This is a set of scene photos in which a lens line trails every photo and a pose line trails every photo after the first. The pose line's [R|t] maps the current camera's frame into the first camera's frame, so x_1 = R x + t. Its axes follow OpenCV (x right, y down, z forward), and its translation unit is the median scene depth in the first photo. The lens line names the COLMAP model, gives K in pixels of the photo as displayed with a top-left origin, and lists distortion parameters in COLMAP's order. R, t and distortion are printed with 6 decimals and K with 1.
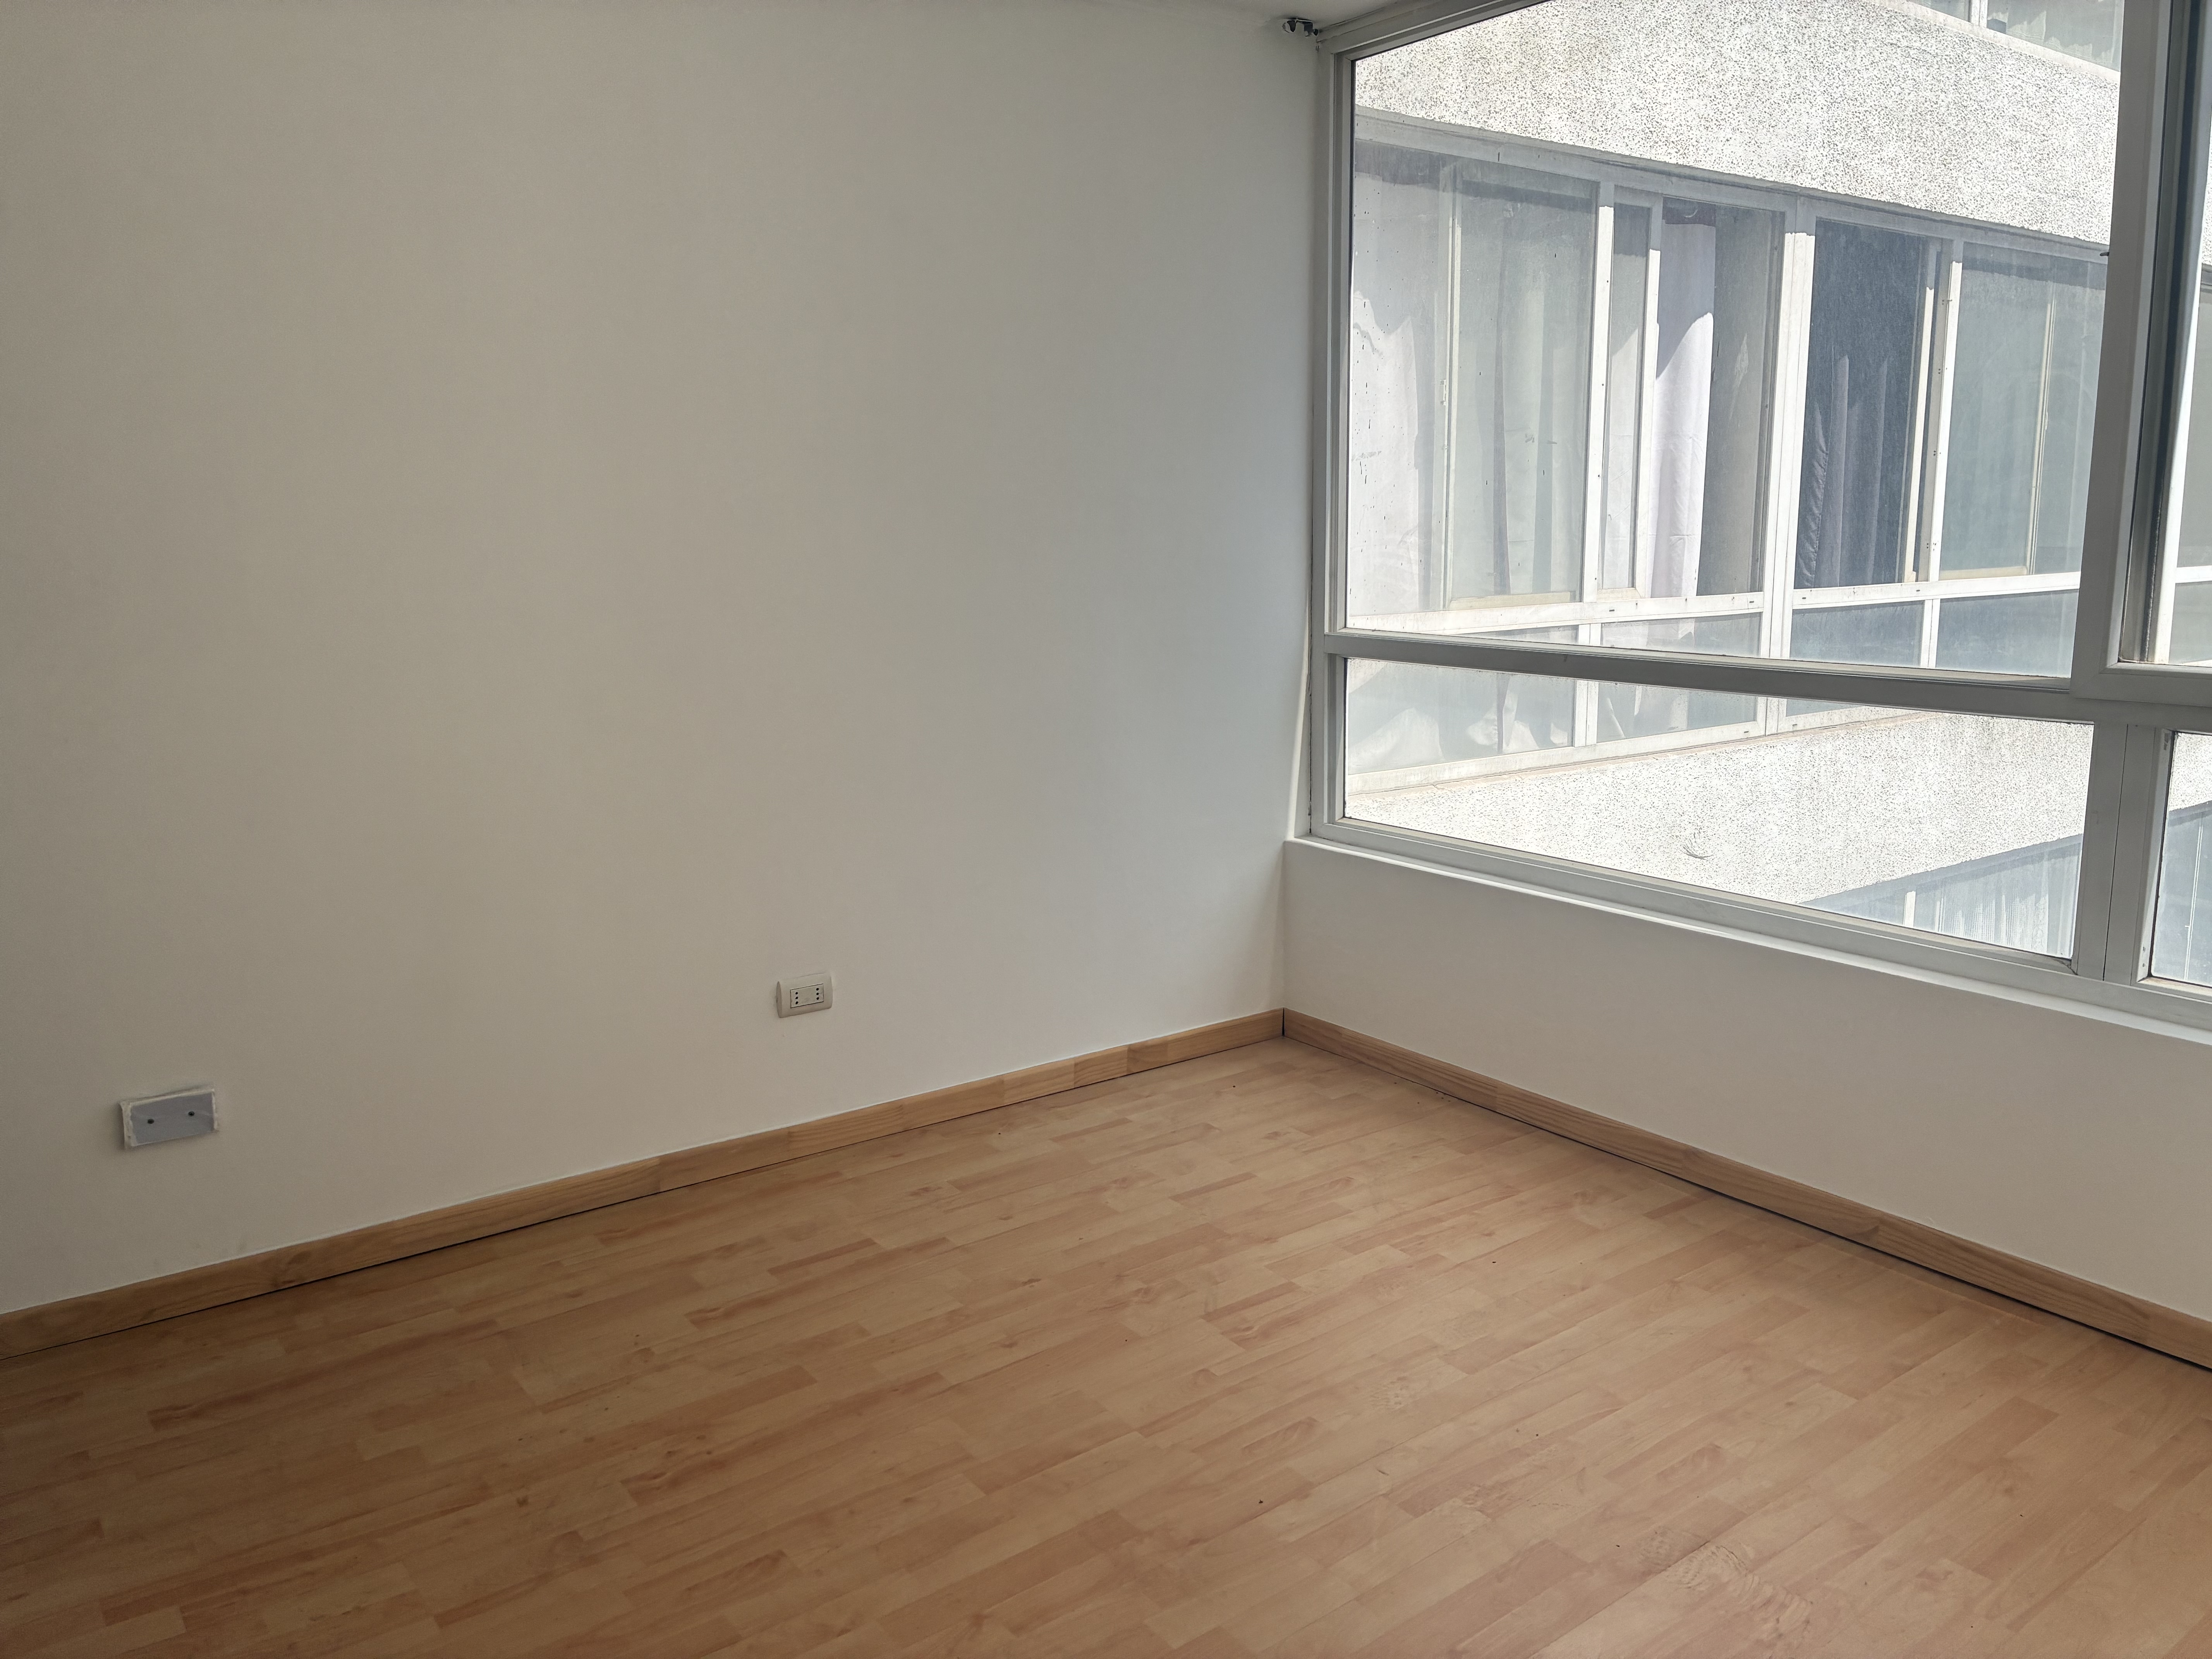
lens RADIAL K [[1671.5, 0, 1103.0], [0, 1671.5, 806.5], [0, 0, 1]] dist [0.039492, -0.034602]
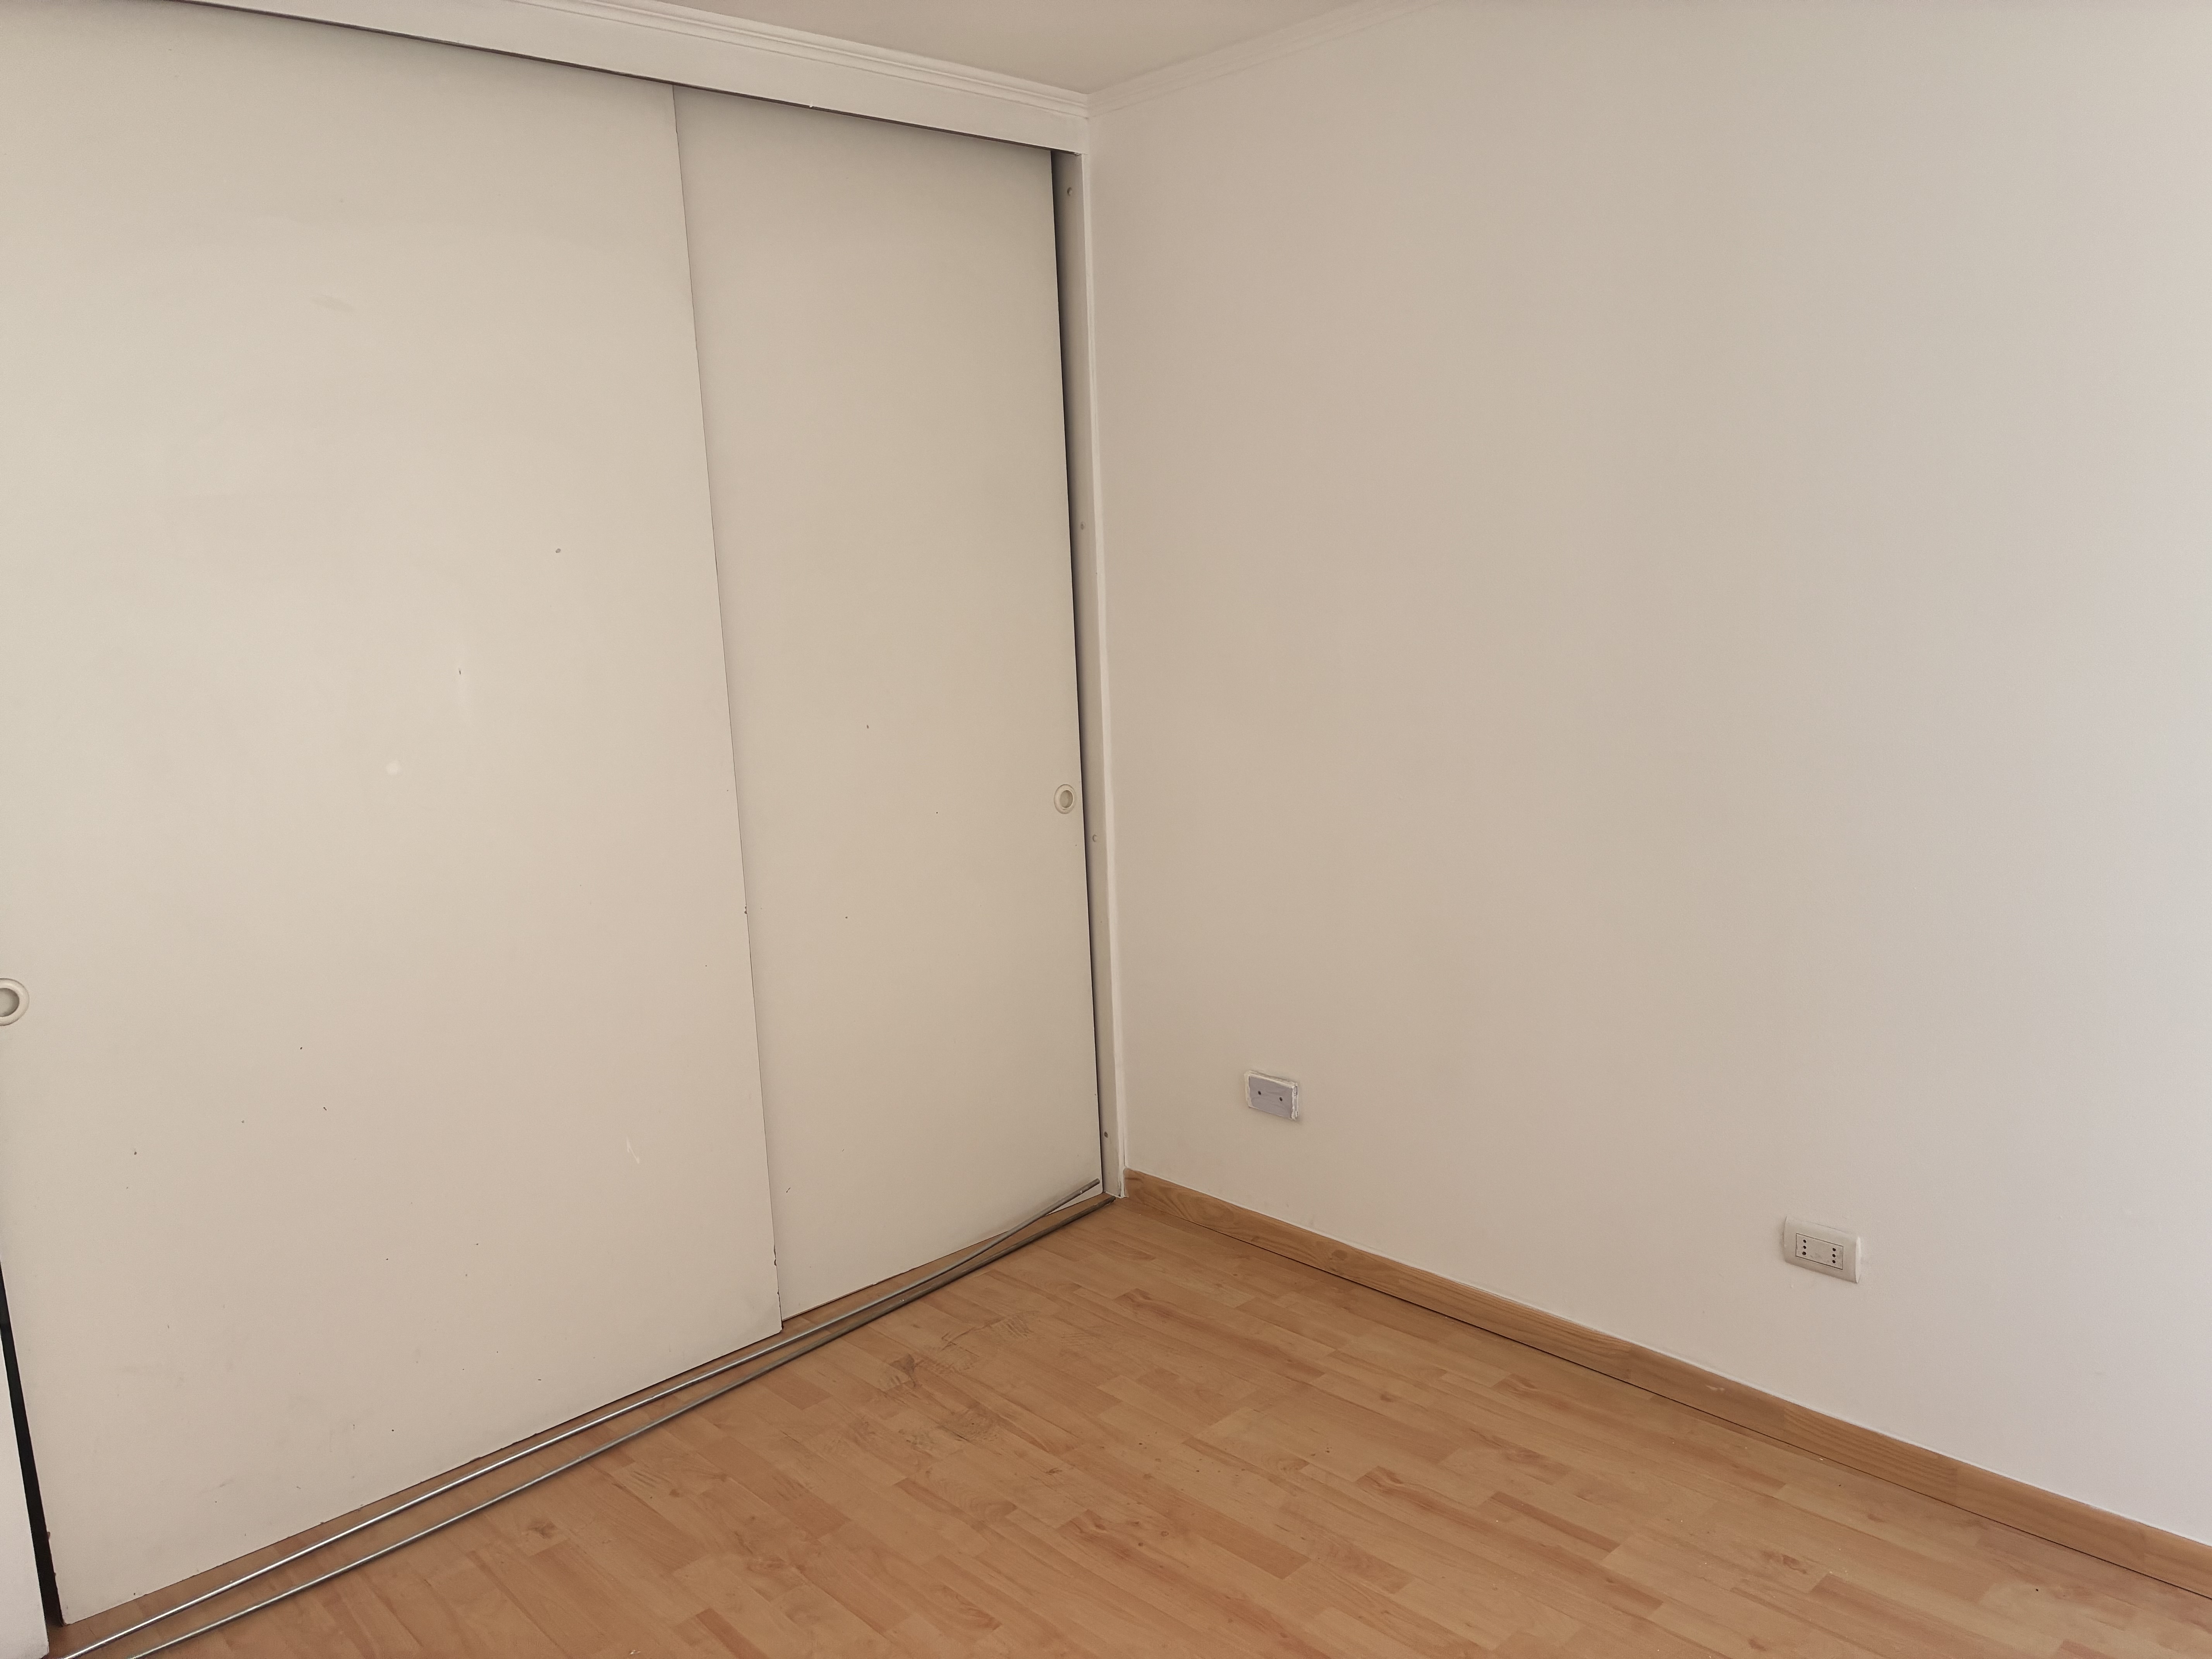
lens RADIAL K [[1671.5, 0, 1103.0], [0, 1671.5, 806.5], [0, 0, 1]] dist [0.039492, -0.034602]
pose [[0.097258, 0.144956, -0.984646, 0.619223], [-0.126366, 0.983128, 0.132251, -0.173790], [0.987204, 0.111563, 0.113935, 0.681368]]
